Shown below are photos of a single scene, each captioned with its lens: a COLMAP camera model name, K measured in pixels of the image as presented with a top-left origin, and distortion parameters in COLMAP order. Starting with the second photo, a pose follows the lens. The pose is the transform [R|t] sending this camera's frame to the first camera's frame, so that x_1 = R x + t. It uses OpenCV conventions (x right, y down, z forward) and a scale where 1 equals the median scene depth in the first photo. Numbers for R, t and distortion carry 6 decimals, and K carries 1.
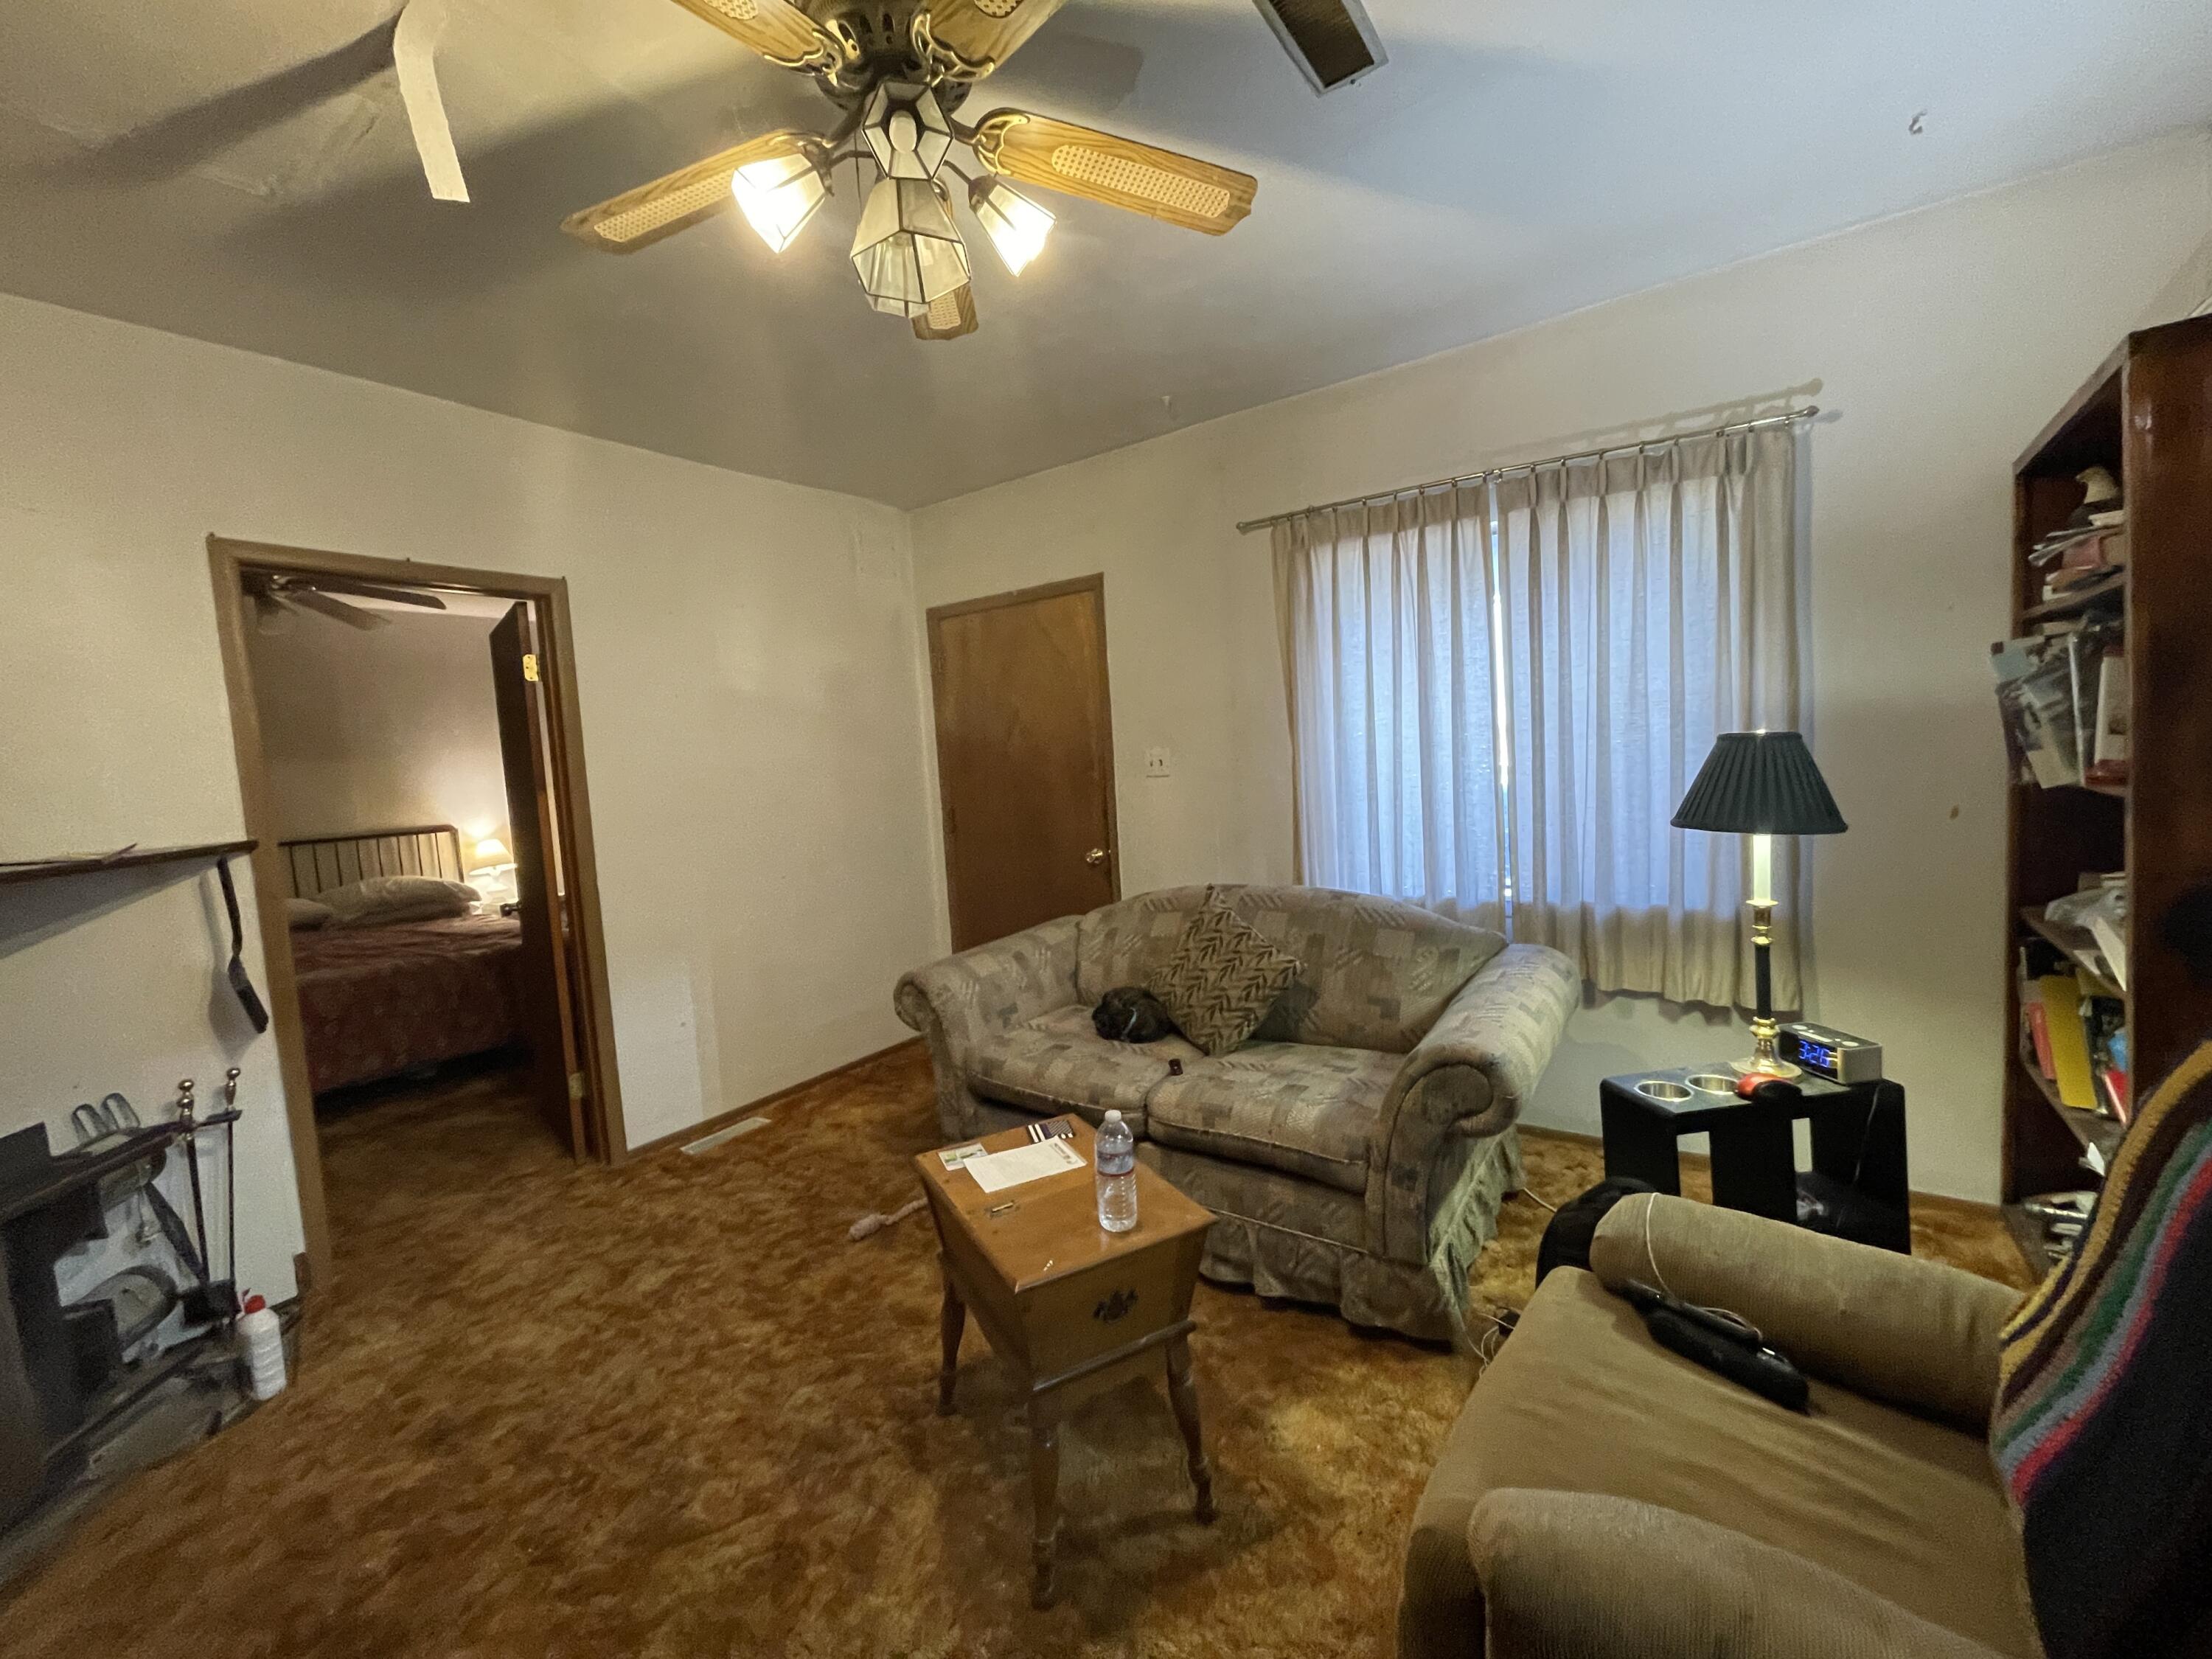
lens RADIAL K [[892.7, 0, 1099.5], [0, 892.7, 833.7], [0, 0, 1]] dist [-0.000192, 0.000111]
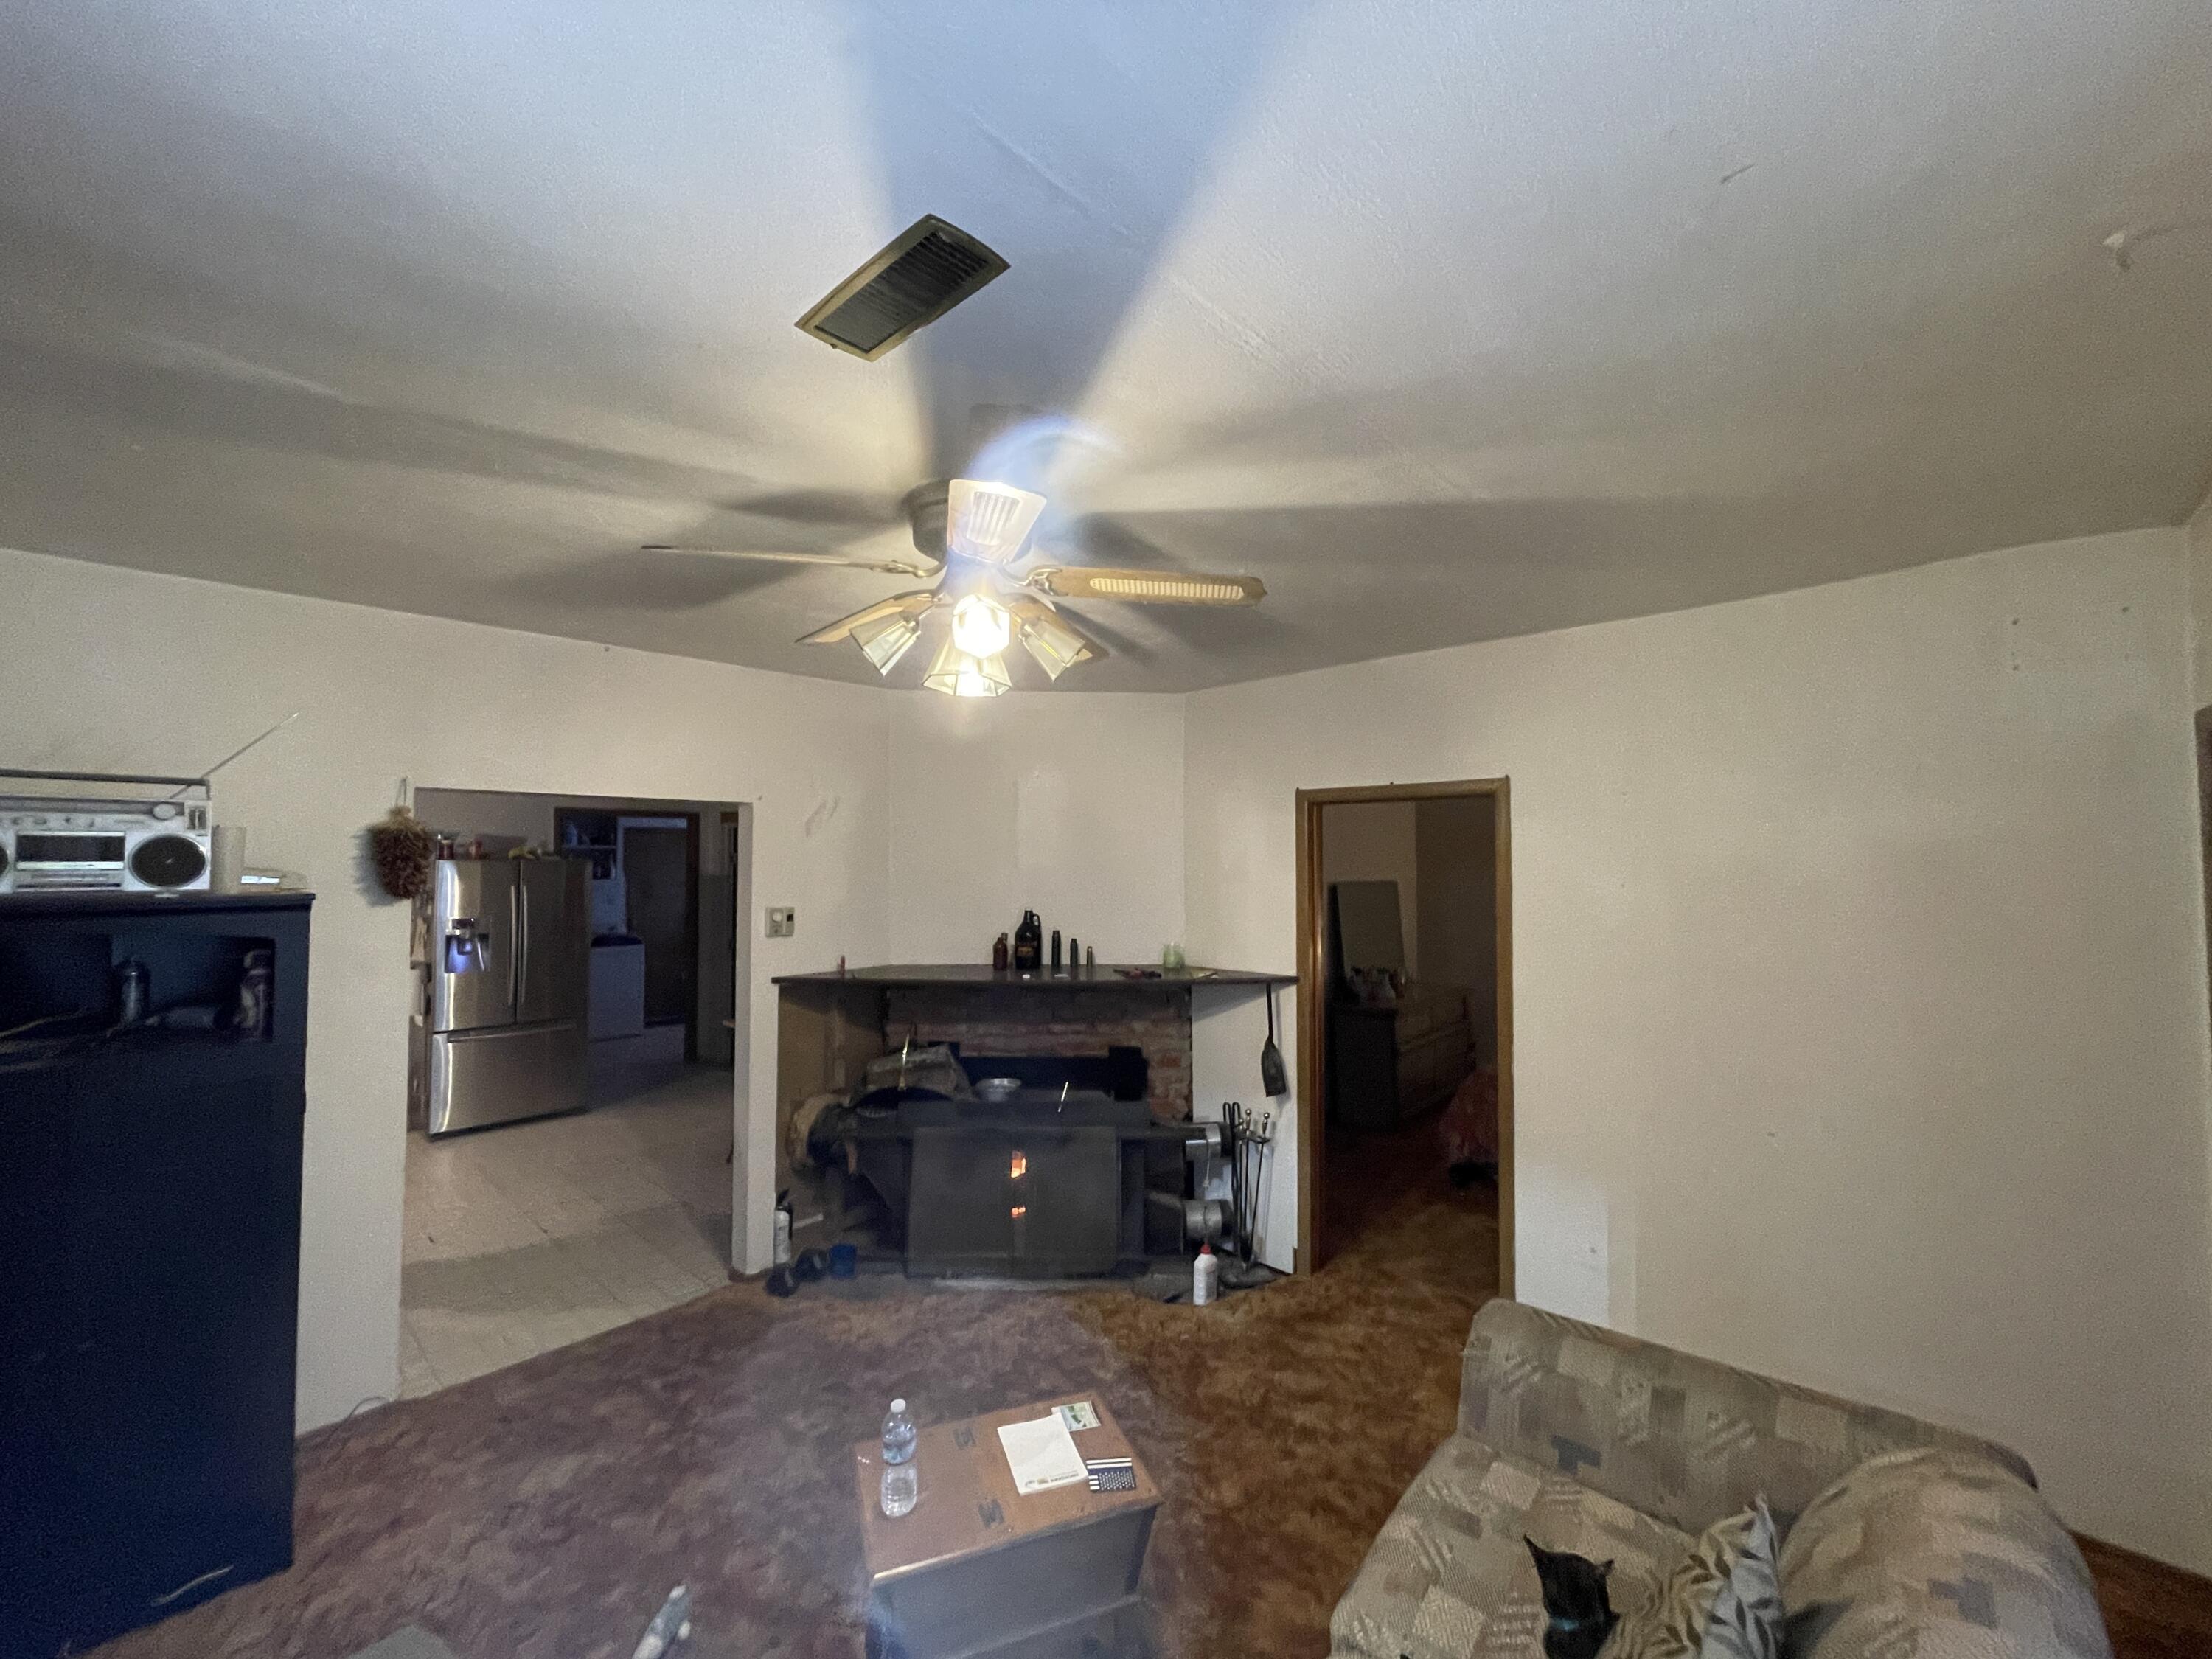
lens RADIAL K [[892.7, 0, 1099.5], [0, 892.7, 833.7], [0, 0, 1]] dist [-0.000192, 0.000111]
pose [[-0.132282, 0.035205, -0.990587, 0.634957], [-0.073944, 0.996234, 0.045280, -0.278349], [0.988450, 0.079237, -0.129181, 0.797294]]
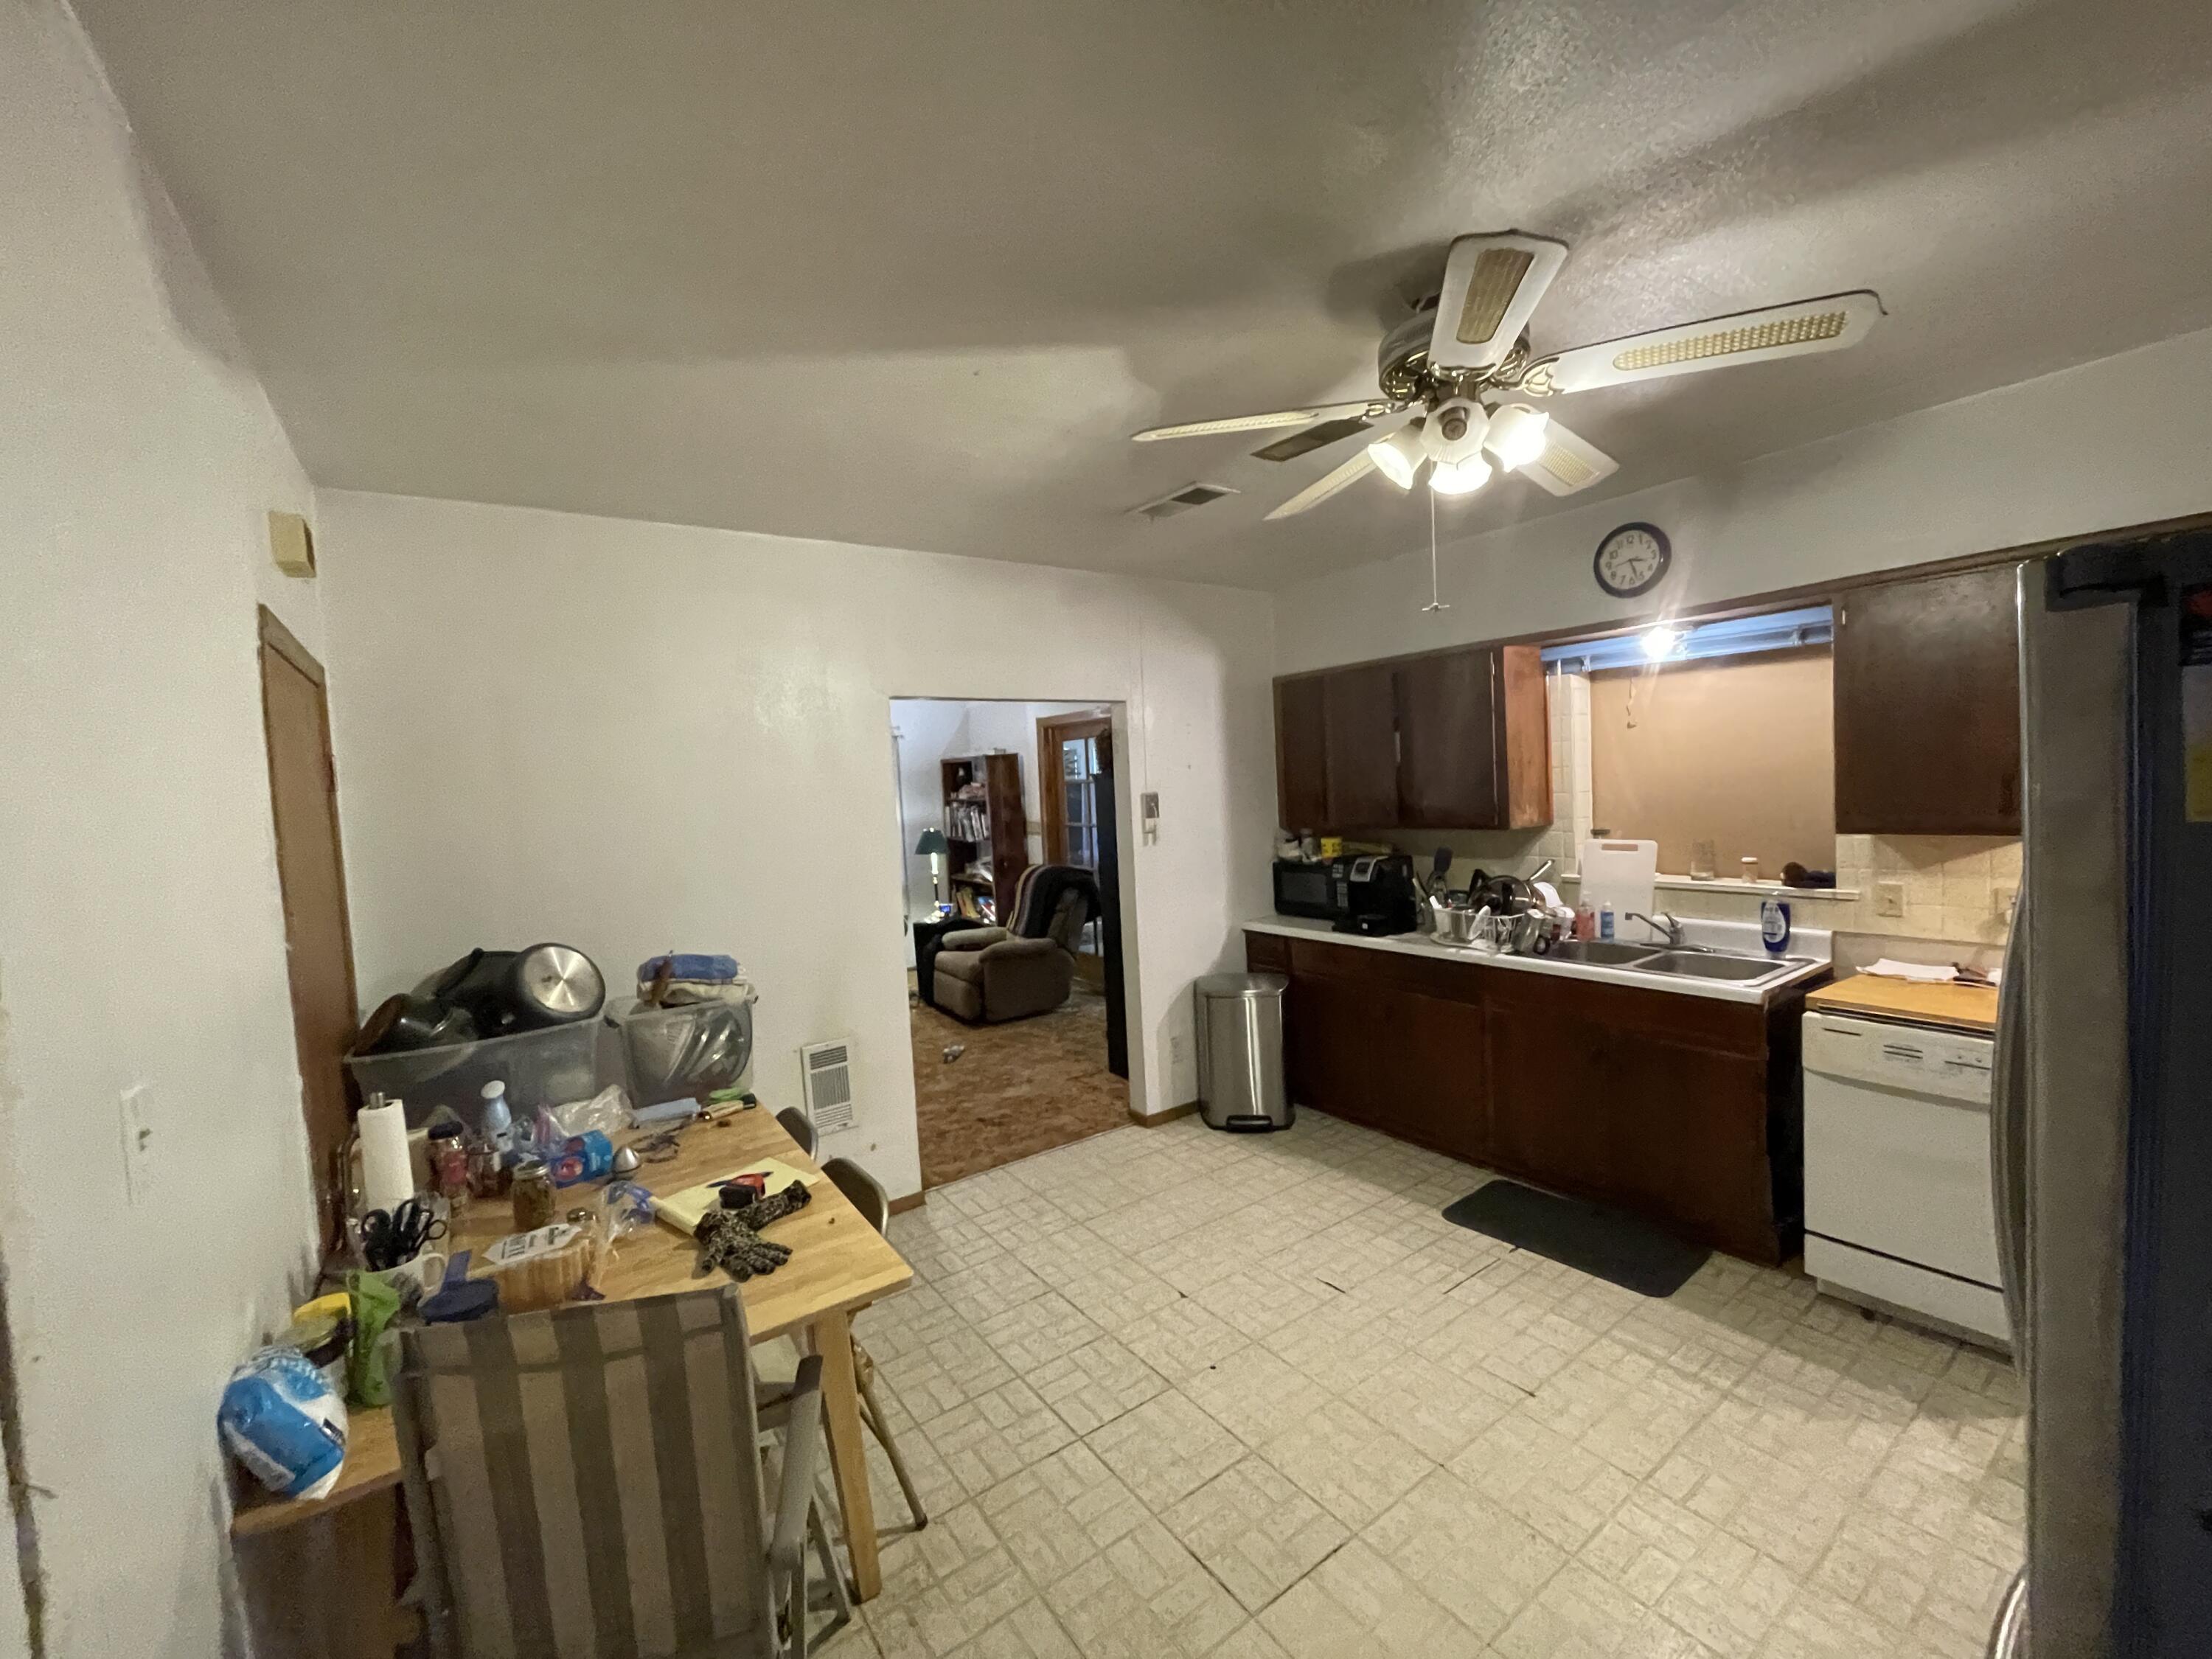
lens RADIAL K [[892.7, 0, 1099.5], [0, 892.7, 833.7], [0, 0, 1]] dist [-0.000192, 0.000111]
pose [[0.338134, -0.010300, 0.941042, -1.982419], [0.107826, 0.993779, -0.027867, 0.069013], [-0.934901, 0.110891, 0.337141, -0.756880]]
